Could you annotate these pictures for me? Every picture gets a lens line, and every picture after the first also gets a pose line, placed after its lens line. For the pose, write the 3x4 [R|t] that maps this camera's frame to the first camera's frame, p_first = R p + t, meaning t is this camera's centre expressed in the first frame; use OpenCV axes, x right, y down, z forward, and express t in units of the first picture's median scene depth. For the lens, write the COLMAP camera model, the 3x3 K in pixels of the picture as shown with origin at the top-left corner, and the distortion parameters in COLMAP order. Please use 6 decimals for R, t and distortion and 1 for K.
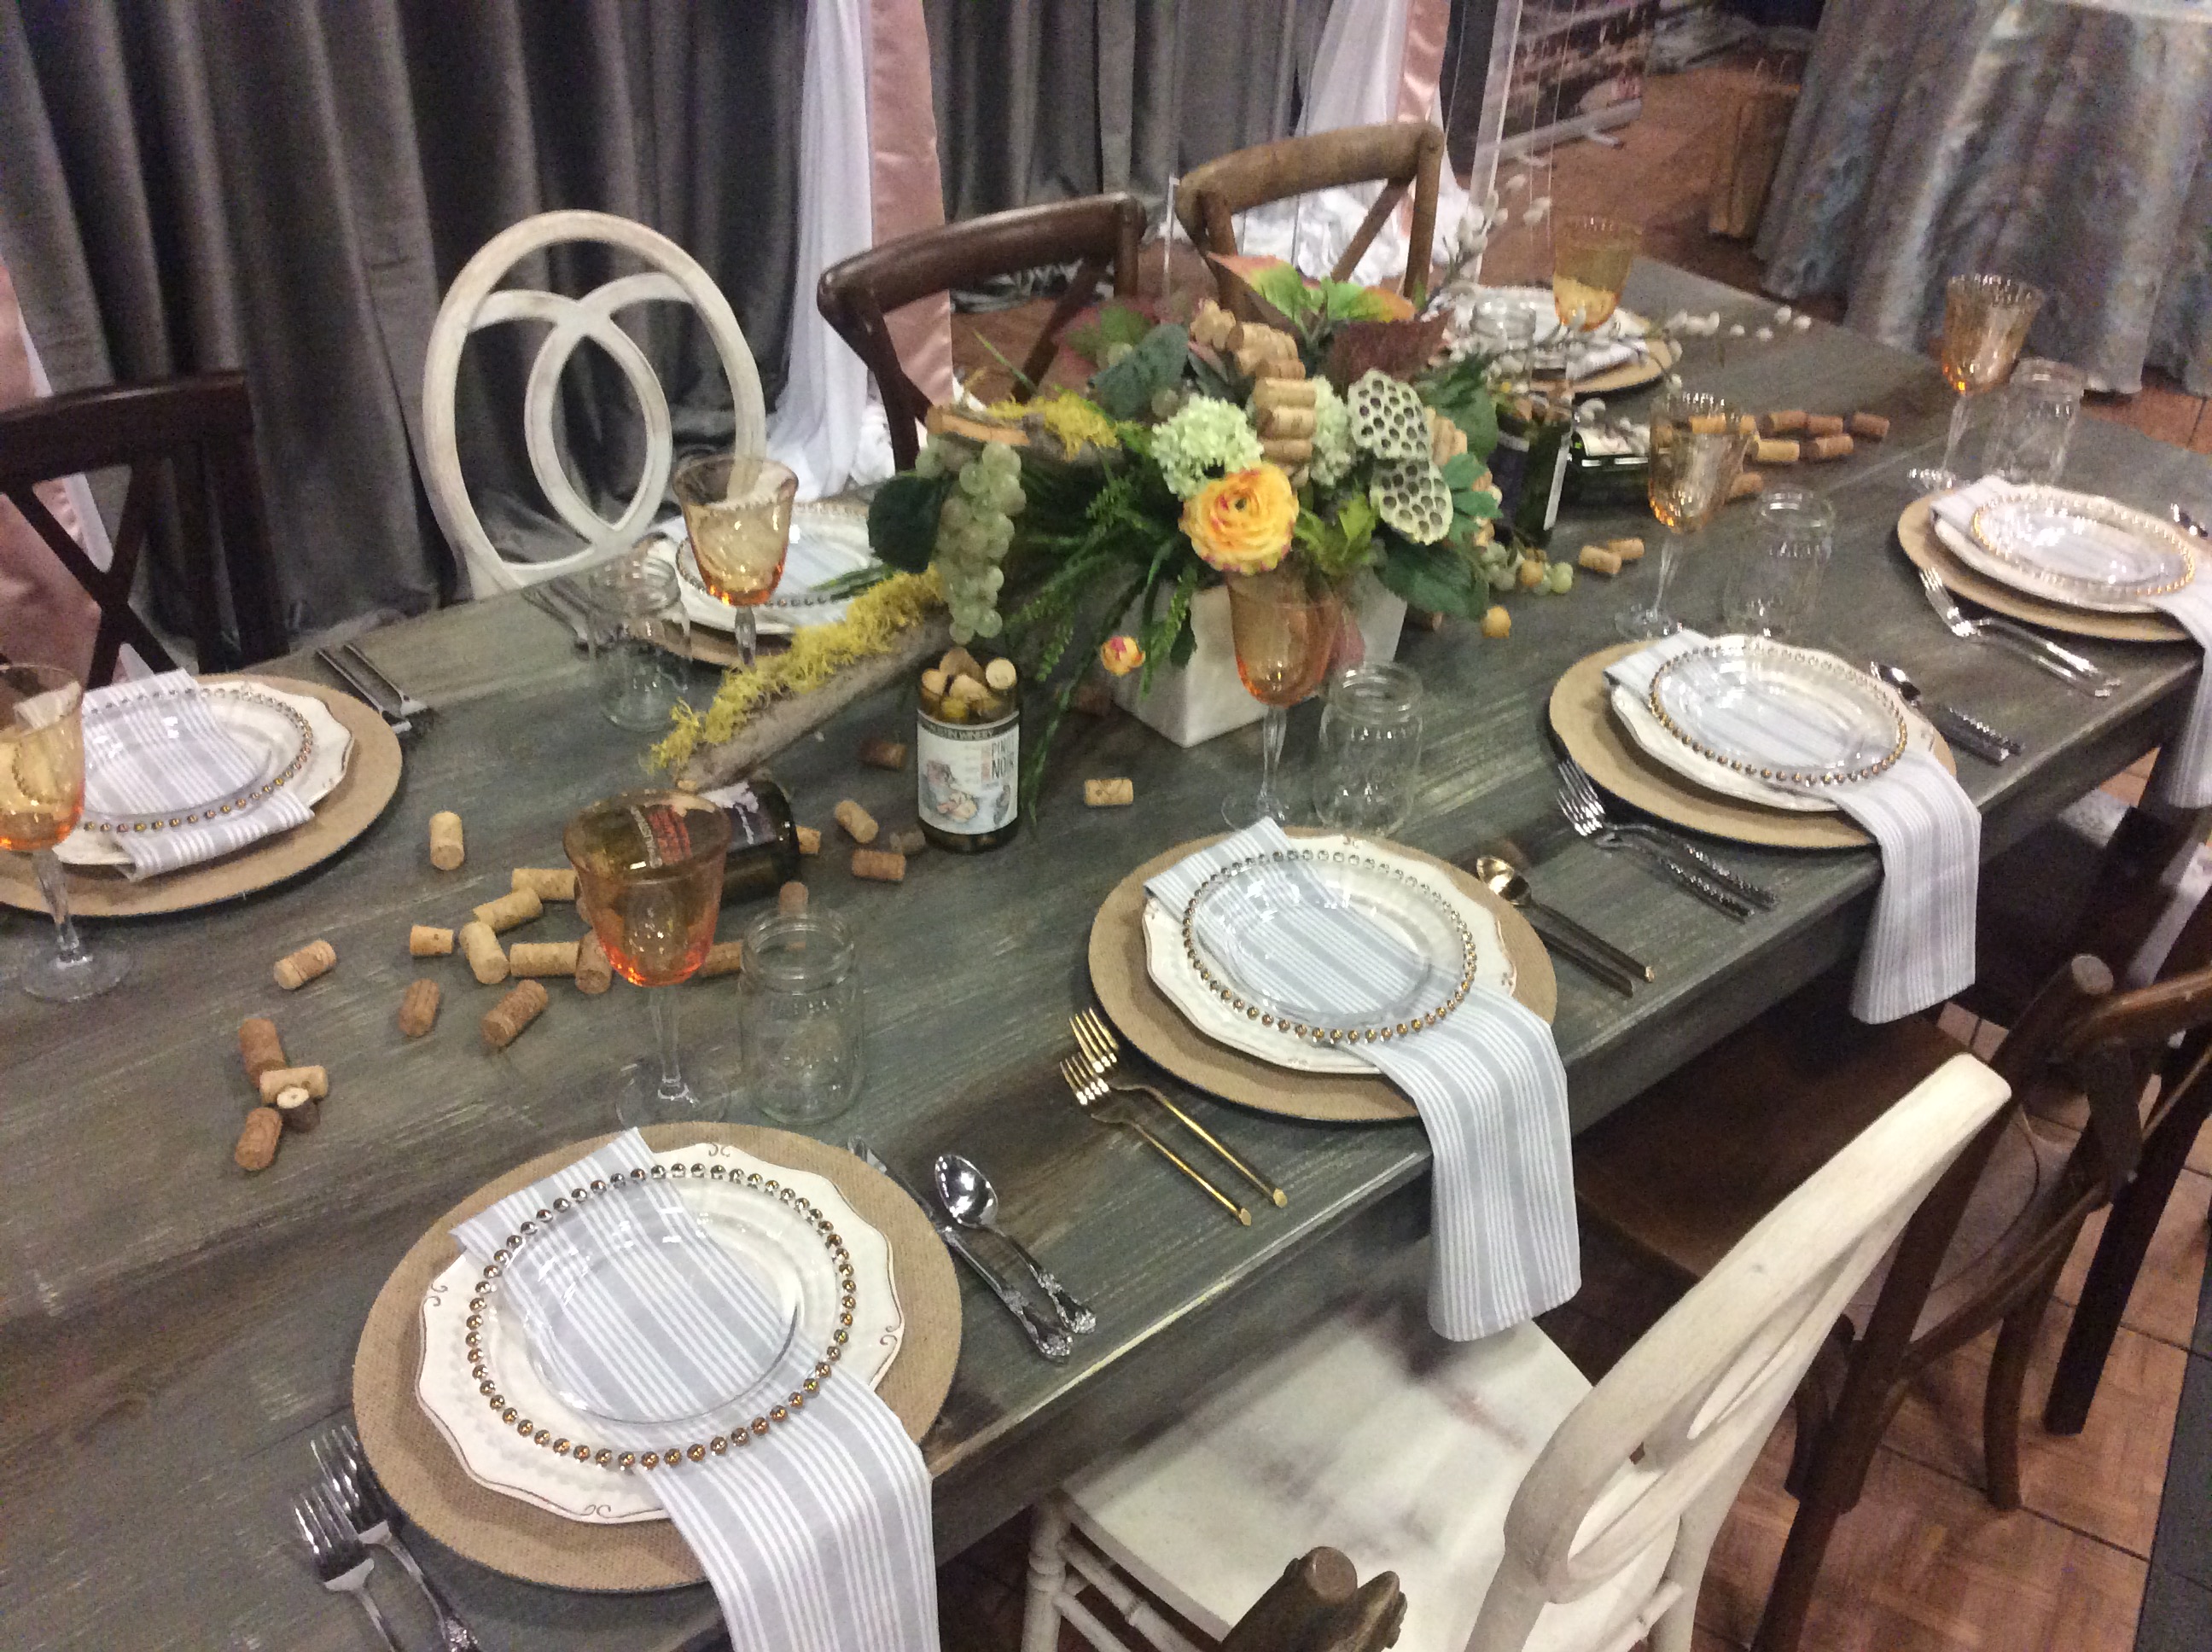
lens RADIAL K [[2022.8, 0, 1121.7], [0, 2022.8, 837.0], [0, 0, 1]] dist [0.058151, 0.000000]
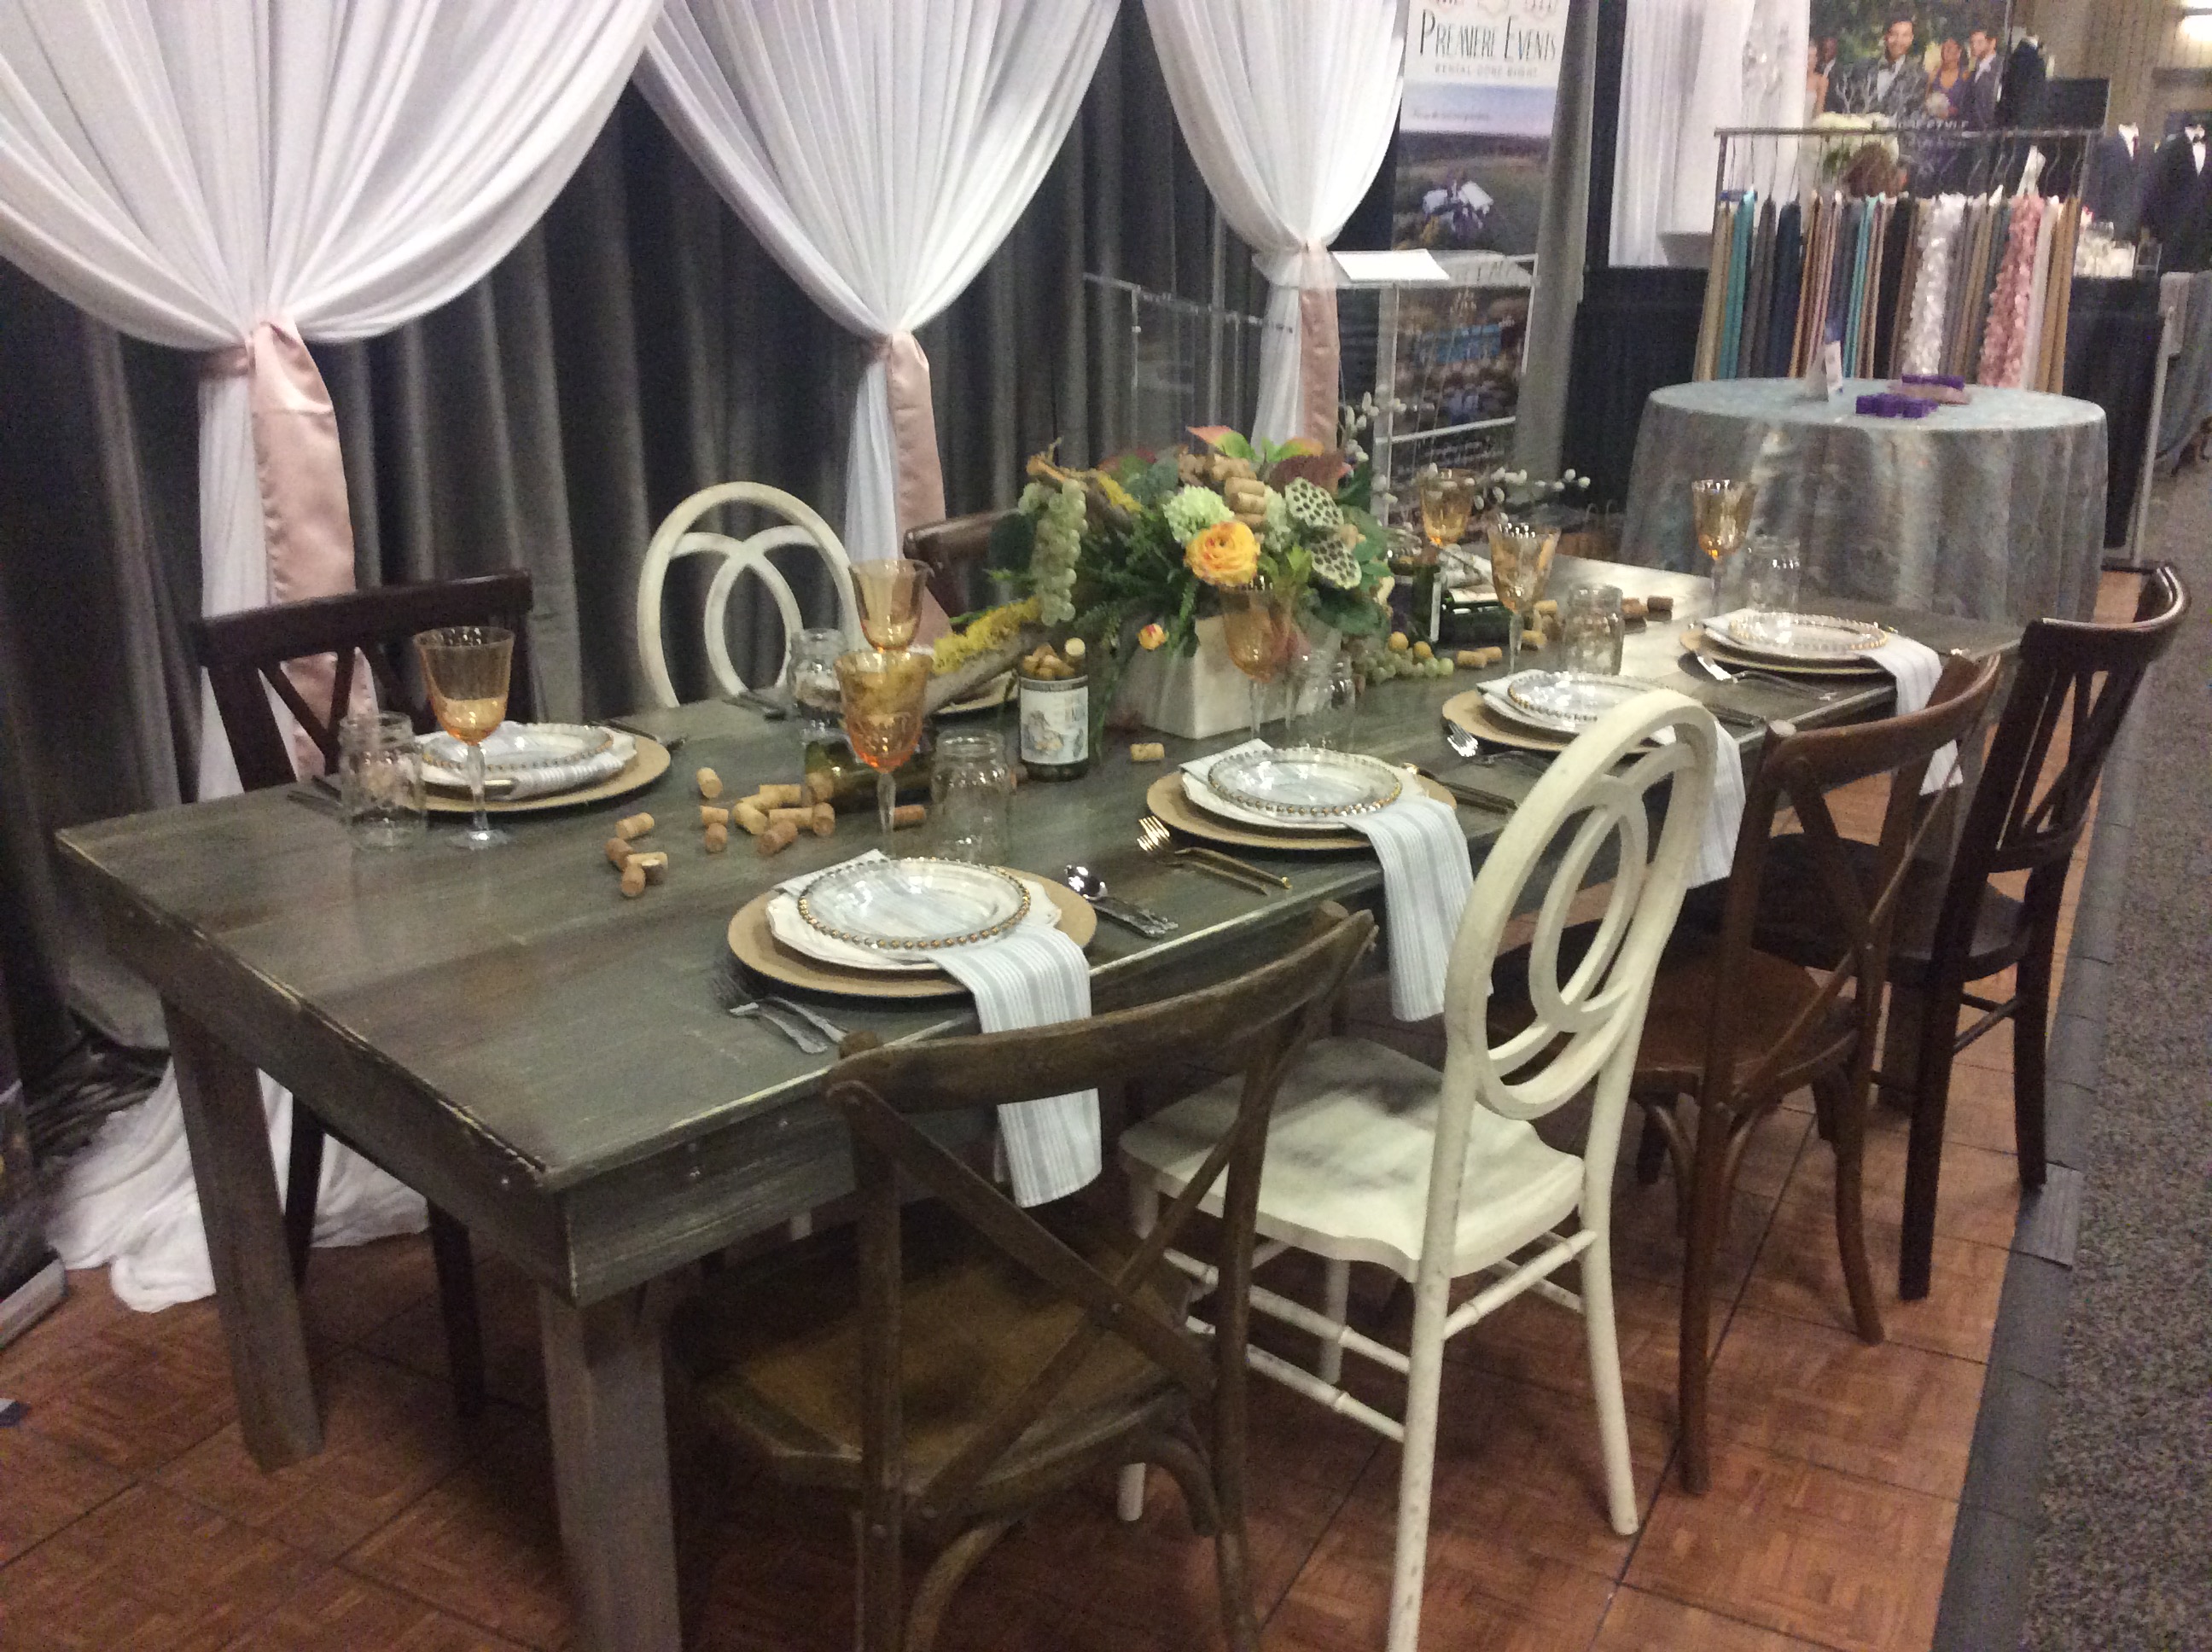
lens RADIAL K [[2022.8, 0, 1096.1], [0, 2022.8, 817.2], [0, 0, 1]] dist [0.058151, 0.000000]
pose [[0.998195, -0.056915, 0.019181, -0.075783], [0.060027, 0.955983, -0.287217, 0.454515], [-0.001989, 0.287849, 0.957674, -0.403933]]
